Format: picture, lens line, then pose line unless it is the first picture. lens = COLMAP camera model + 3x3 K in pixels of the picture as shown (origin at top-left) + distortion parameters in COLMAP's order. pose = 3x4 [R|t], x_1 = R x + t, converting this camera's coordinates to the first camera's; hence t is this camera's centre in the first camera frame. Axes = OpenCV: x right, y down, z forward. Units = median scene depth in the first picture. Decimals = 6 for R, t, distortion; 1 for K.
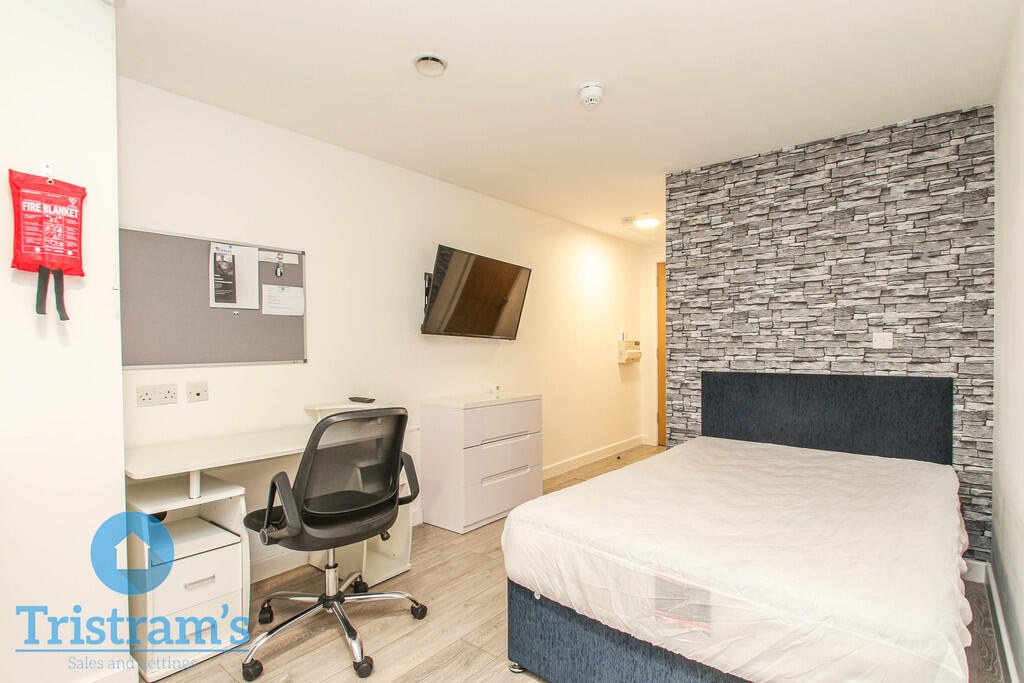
lens RADIAL K [[508.6, 0, 517.5], [0, 508.6, 350.5], [0, 0, 1]] dist [-0.000100, -0.008260]
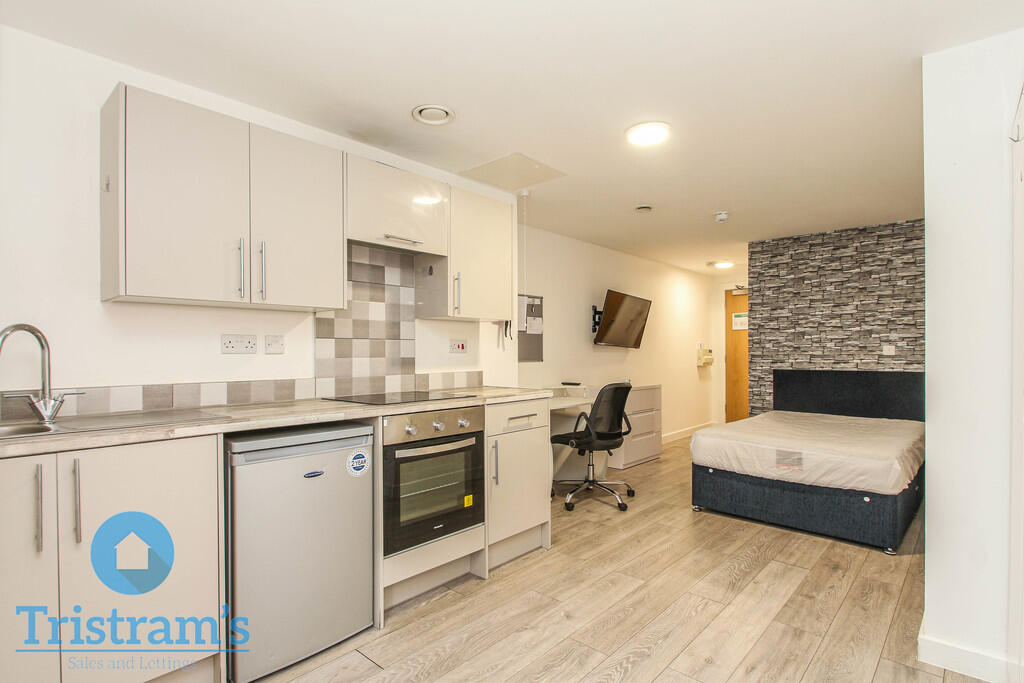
lens RADIAL K [[508.6, 0, 519.7], [0, 508.6, 349.0], [0, 0, 1]] dist [-0.000100, -0.008260]
pose [[0.998764, 0.005291, -0.049414, -0.420481], [-0.006127, 0.999840, -0.016795, 0.011673], [0.049317, 0.017077, 0.998637, -0.743219]]
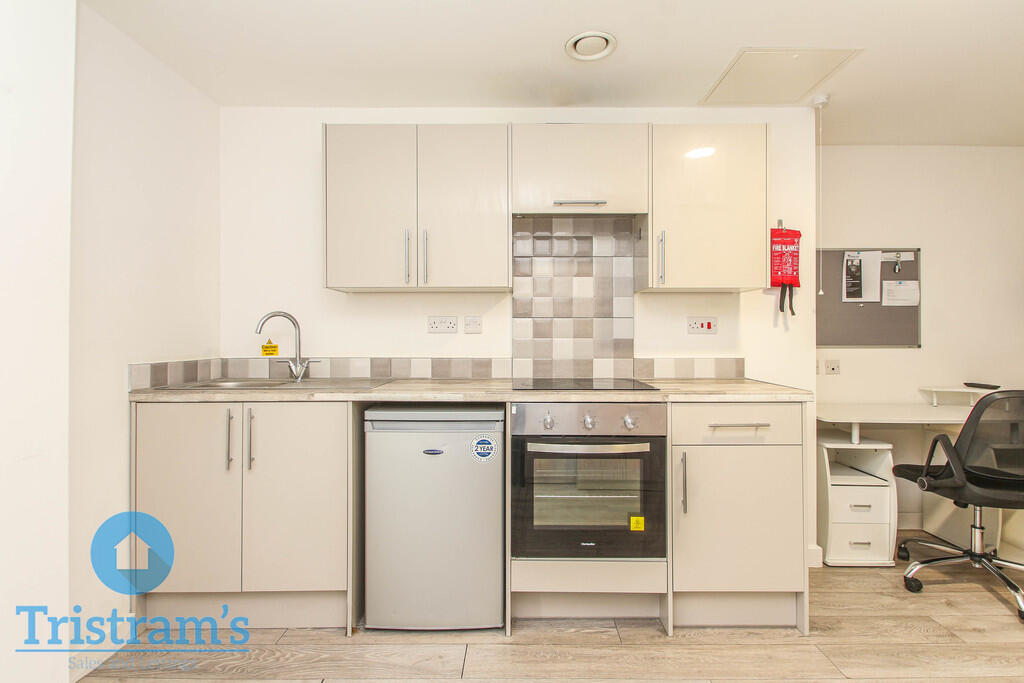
lens RADIAL K [[508.6, 0, 517.2], [0, 508.6, 329.4], [0, 0, 1]] dist [-0.000100, -0.008260]
pose [[0.621012, 0.003146, -0.783795, -0.096235], [-0.015473, 0.999846, -0.008246, 0.006681], [0.783648, 0.017249, 0.620965, -0.395383]]
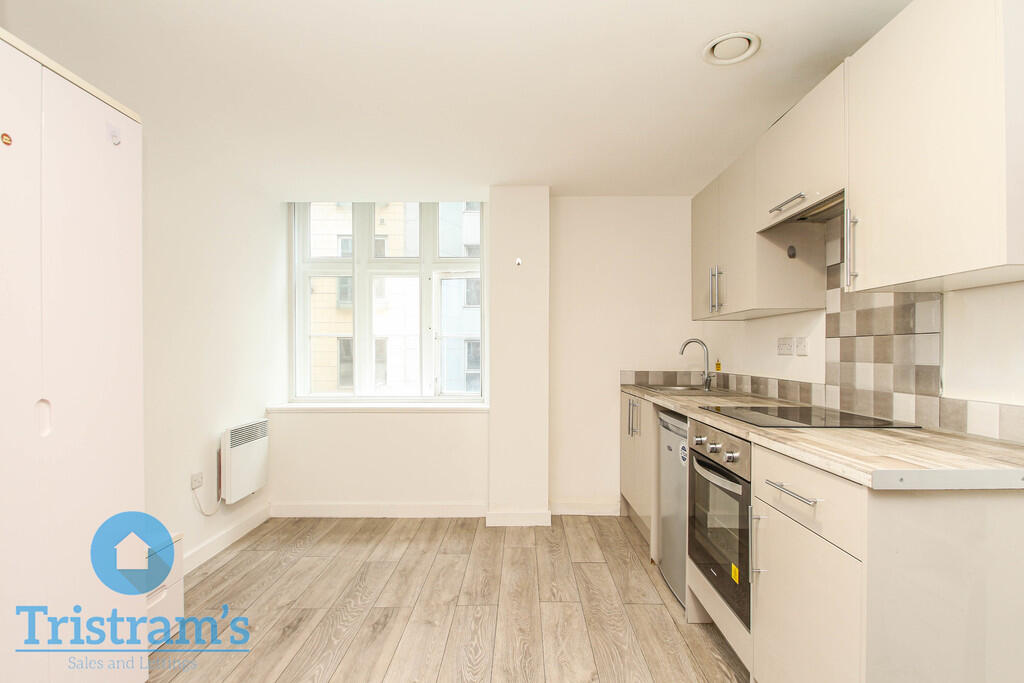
lens RADIAL K [[508.6, 0, 522.2], [0, 508.6, 350.5], [0, 0, 1]] dist [-0.000100, -0.008260]
pose [[-0.787023, -0.000838, -0.616923, 0.044633], [-0.010837, 0.999864, 0.012467, -0.007329], [0.616829, 0.016498, -0.786924, 0.533266]]
